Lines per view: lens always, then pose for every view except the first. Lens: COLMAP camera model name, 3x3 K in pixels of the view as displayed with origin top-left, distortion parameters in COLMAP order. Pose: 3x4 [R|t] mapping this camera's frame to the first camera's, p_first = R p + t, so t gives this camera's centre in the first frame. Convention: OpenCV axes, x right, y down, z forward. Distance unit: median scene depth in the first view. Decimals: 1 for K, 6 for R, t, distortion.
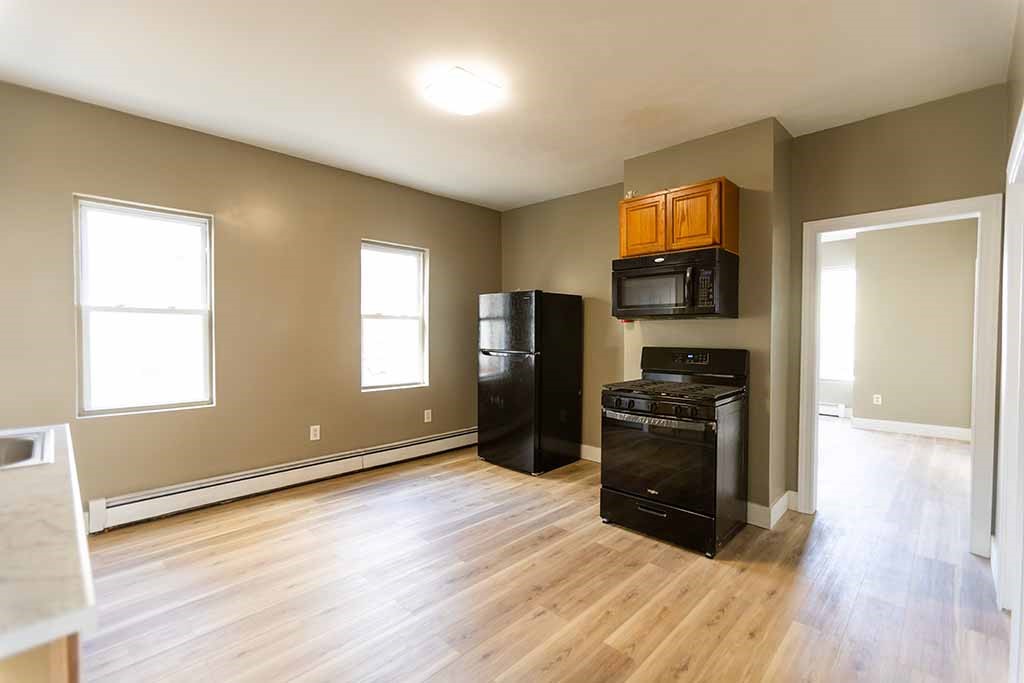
lens RADIAL K [[454.3, 0, 511.5], [0, 454.3, 355.8], [0, 0, 1]] dist [-0.015596, 0.010781]
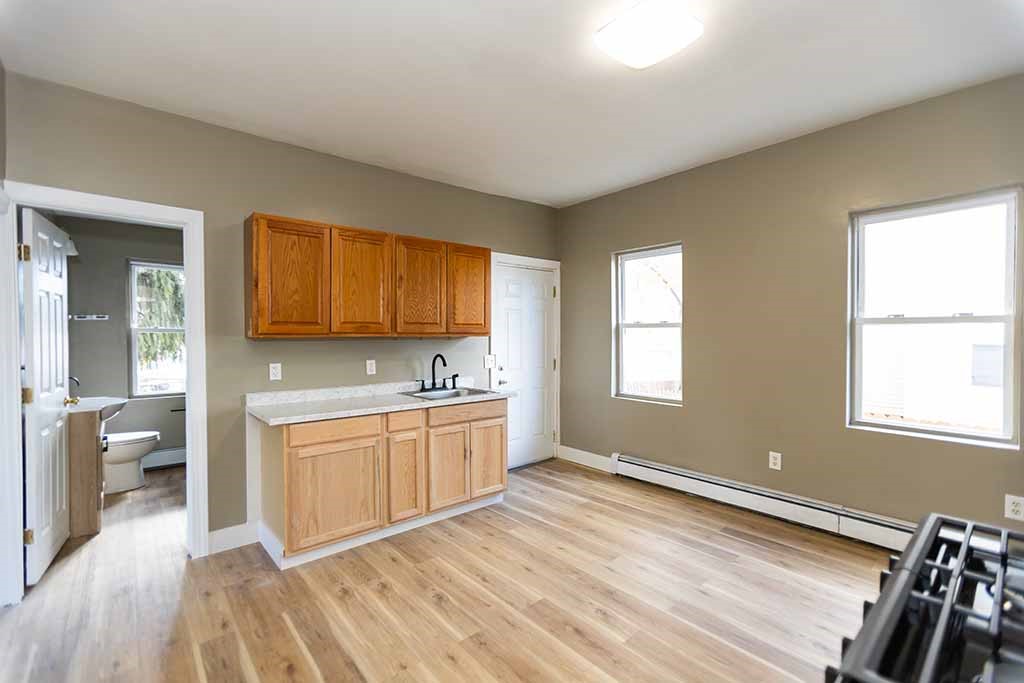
lens RADIAL K [[454.3, 0, 511.5], [0, 454.3, 355.8], [0, 0, 1]] dist [-0.015596, 0.010781]
pose [[-0.083458, 0.035460, -0.995880, 0.542384], [-0.059421, 0.997411, 0.040494, -0.039007], [0.994738, 0.062556, -0.081135, 0.687270]]
